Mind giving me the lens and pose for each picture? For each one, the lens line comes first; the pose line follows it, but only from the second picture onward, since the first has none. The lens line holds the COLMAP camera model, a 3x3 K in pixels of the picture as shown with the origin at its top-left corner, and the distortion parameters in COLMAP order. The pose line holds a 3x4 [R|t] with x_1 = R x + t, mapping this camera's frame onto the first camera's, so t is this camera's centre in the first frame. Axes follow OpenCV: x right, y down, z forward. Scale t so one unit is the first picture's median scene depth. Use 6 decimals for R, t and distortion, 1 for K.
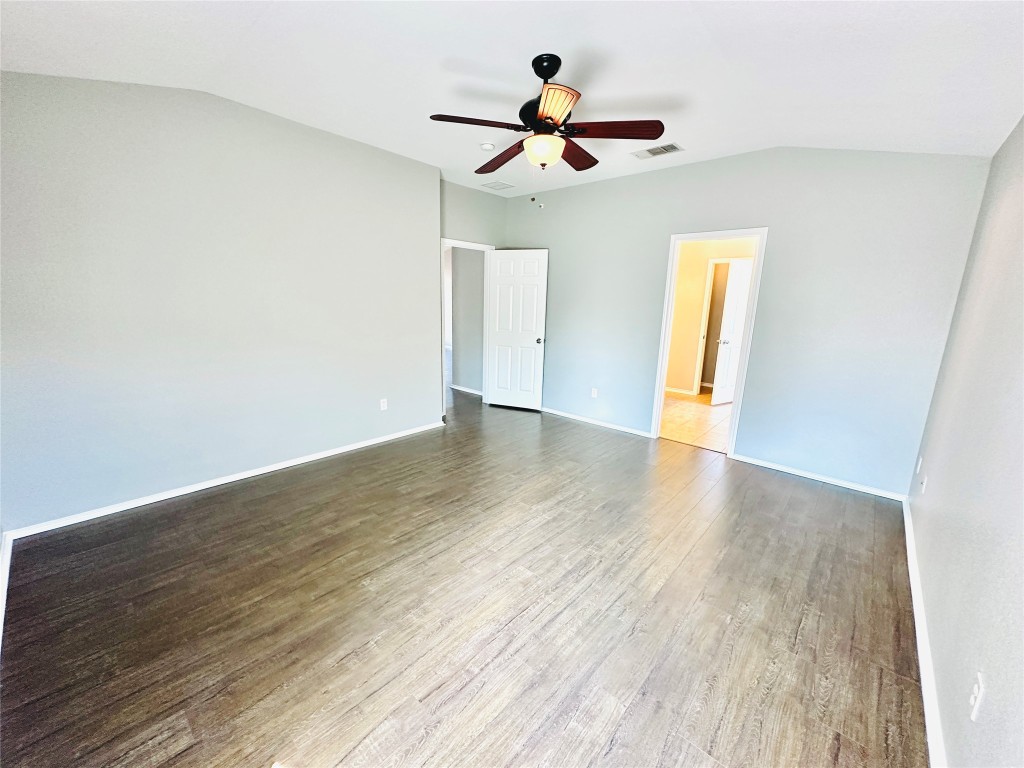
lens RADIAL K [[407.9, 0, 509.7], [0, 407.9, 385.2], [0, 0, 1]] dist [-0.000626, 0.000004]
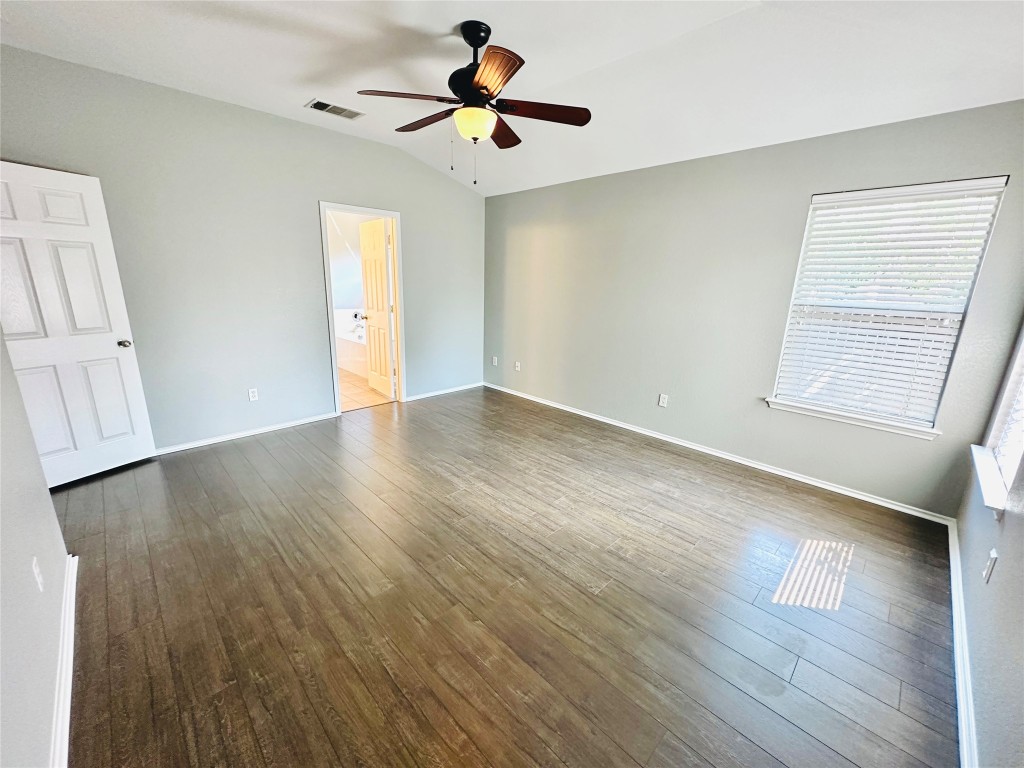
lens RADIAL K [[407.9, 0, 508.8], [0, 407.9, 382.8], [0, 0, 1]] dist [-0.000626, 0.000004]
pose [[0.060392, -0.273190, 0.960062, -0.989428], [0.186807, 0.947917, 0.257984, -0.220634], [-0.980539, 0.163767, 0.108280, 0.882943]]
